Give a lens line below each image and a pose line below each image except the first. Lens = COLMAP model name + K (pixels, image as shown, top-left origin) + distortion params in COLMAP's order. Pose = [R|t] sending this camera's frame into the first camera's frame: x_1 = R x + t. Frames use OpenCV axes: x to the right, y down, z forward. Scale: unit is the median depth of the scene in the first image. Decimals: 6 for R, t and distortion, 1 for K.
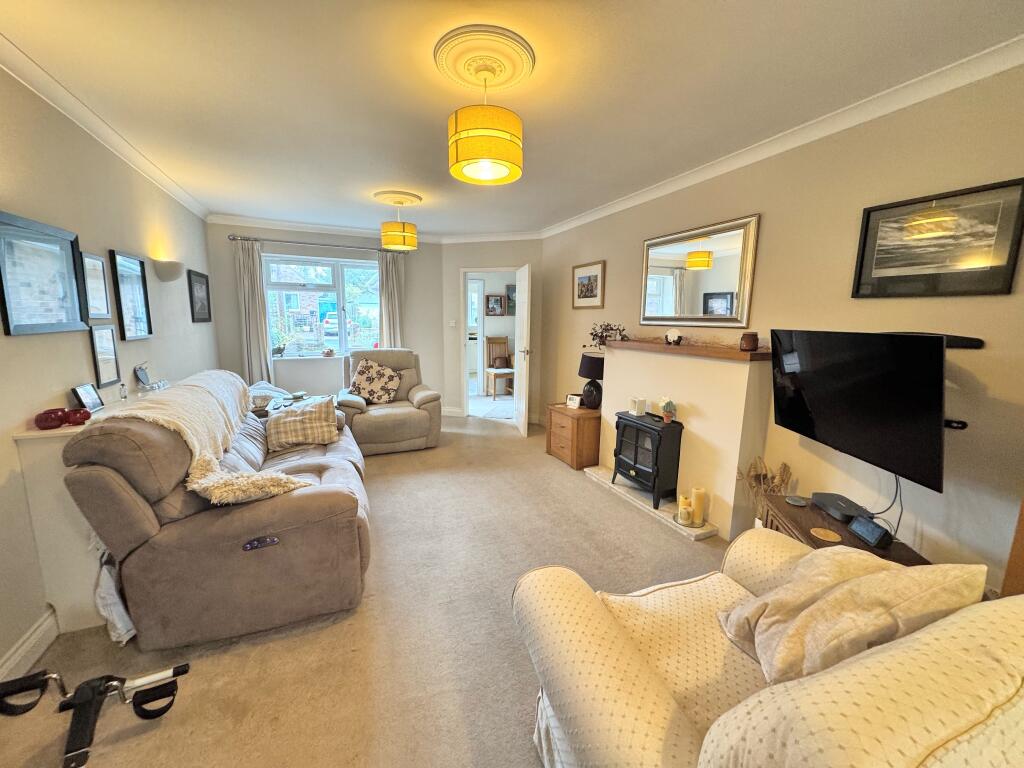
lens RADIAL K [[414.9, 0, 512.0], [0, 414.9, 384.0], [0, 0, 1]] dist [-0.000781, -0.000095]
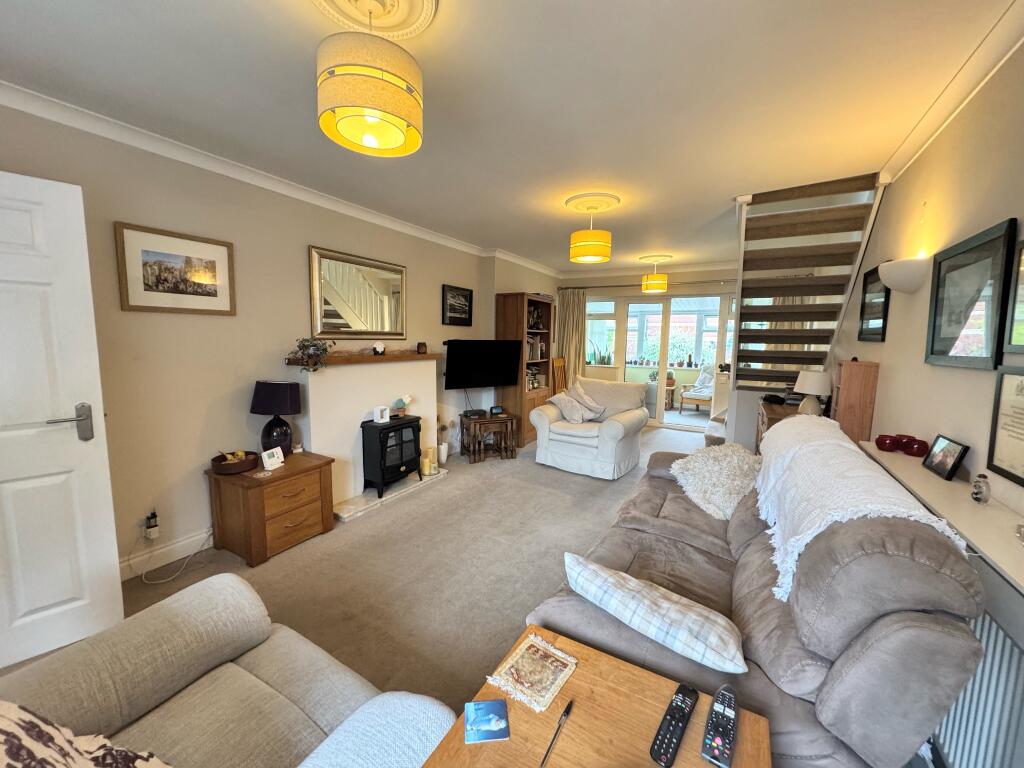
lens RADIAL K [[414.9, 0, 512.0], [0, 414.9, 384.0], [0, 0, 1]] dist [-0.000781, -0.000095]
pose [[-0.611087, -0.114201, 0.783282, -0.615053], [0.096242, 0.971477, 0.216724, -0.183603], [-0.785691, 0.207823, -0.582666, 1.101565]]
